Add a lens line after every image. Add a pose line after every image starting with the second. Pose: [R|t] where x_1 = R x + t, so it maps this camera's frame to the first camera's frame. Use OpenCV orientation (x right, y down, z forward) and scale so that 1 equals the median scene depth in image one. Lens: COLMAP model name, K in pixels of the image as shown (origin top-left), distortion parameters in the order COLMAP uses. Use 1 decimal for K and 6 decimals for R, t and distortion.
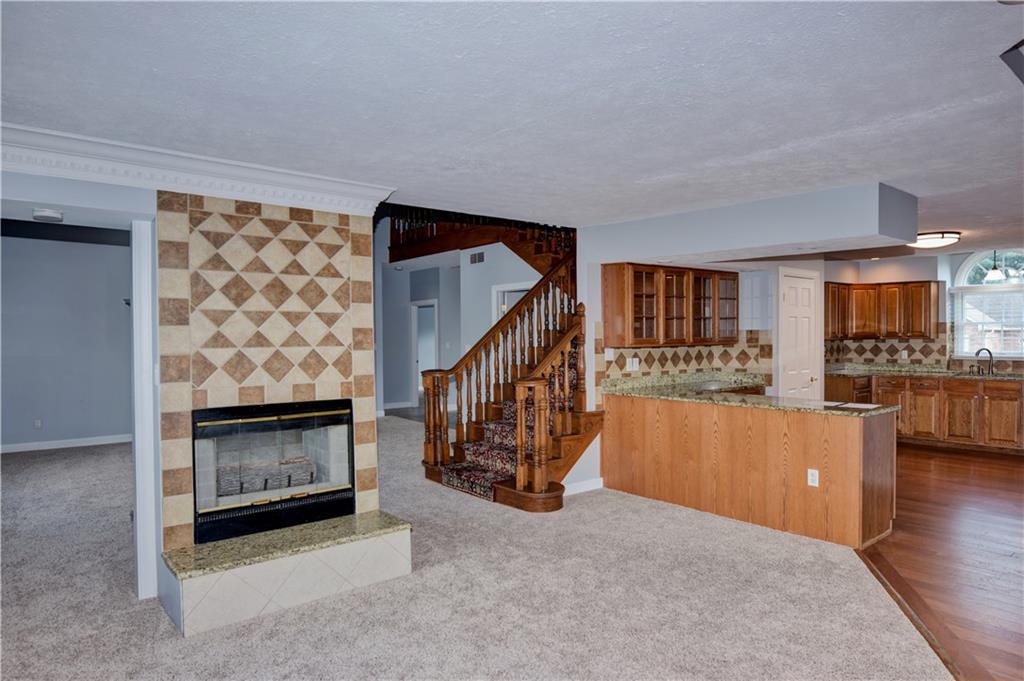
lens RADIAL K [[628.1, 0, 518.8], [0, 628.1, 343.3], [0, 0, 1]] dist [-0.011940, -0.002015]
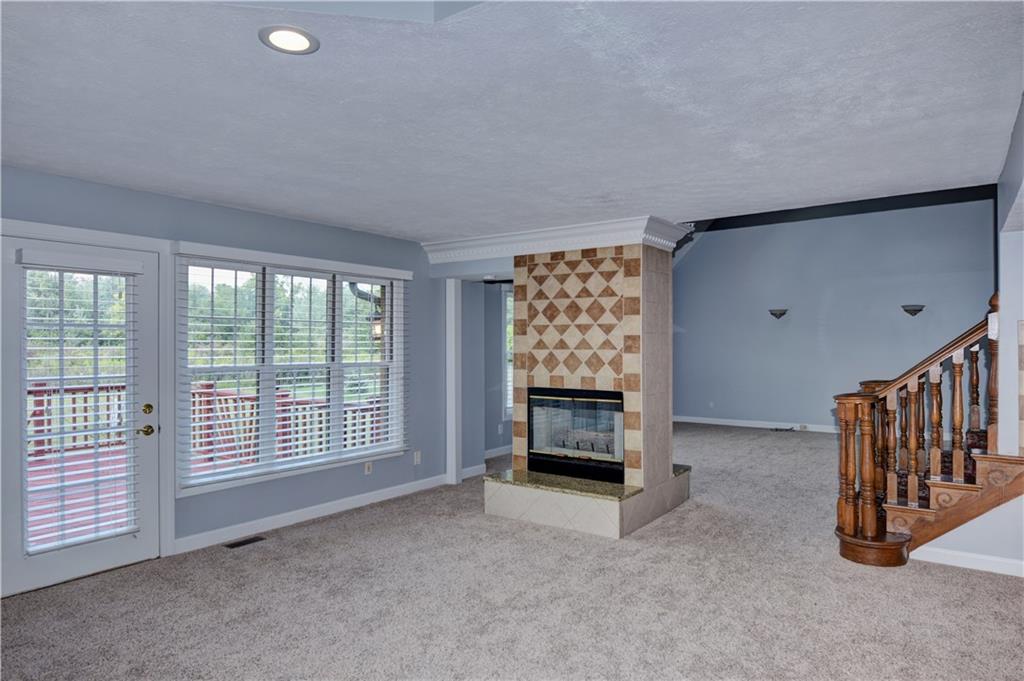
lens RADIAL K [[628.1, 0, 521.6], [0, 628.1, 344.2], [0, 0, 1]] dist [-0.011940, -0.002015]
pose [[0.249856, 0.005918, -0.968265, 0.947656], [-0.010733, 0.999937, 0.003342, -0.009407], [0.968224, 0.009557, 0.249903, 0.517854]]
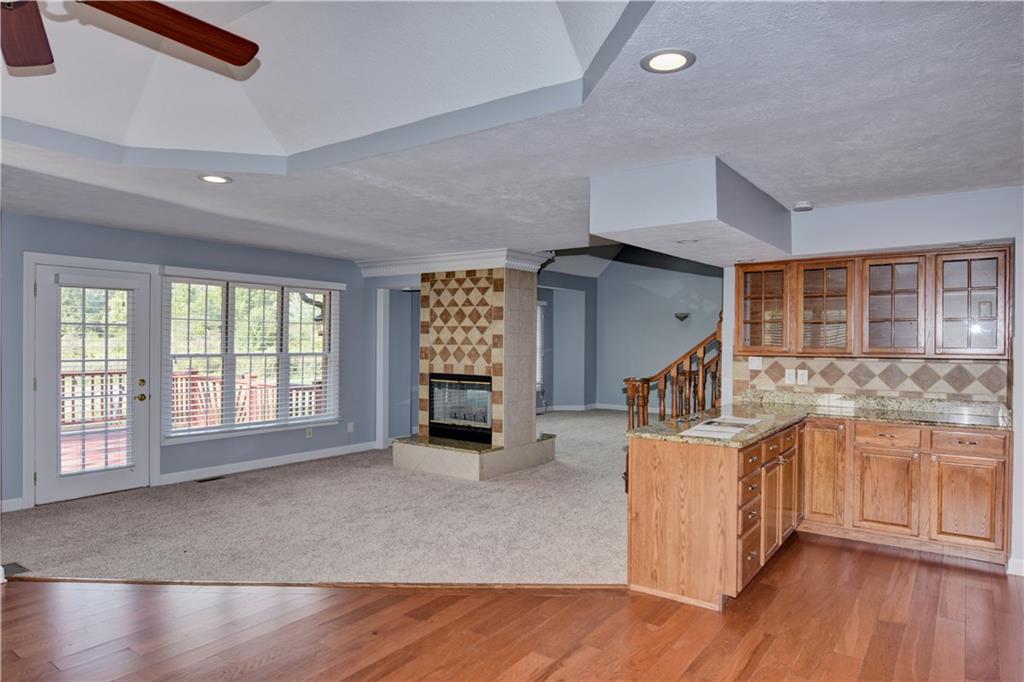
lens RADIAL K [[628.1, 0, 519.8], [0, 628.1, 344.8], [0, 0, 1]] dist [-0.011940, -0.002015]
pose [[0.247588, 0.014874, -0.968751, 1.480508], [-0.021431, 0.999722, 0.009872, -0.016709], [0.968628, 0.018317, 0.247838, 0.687350]]
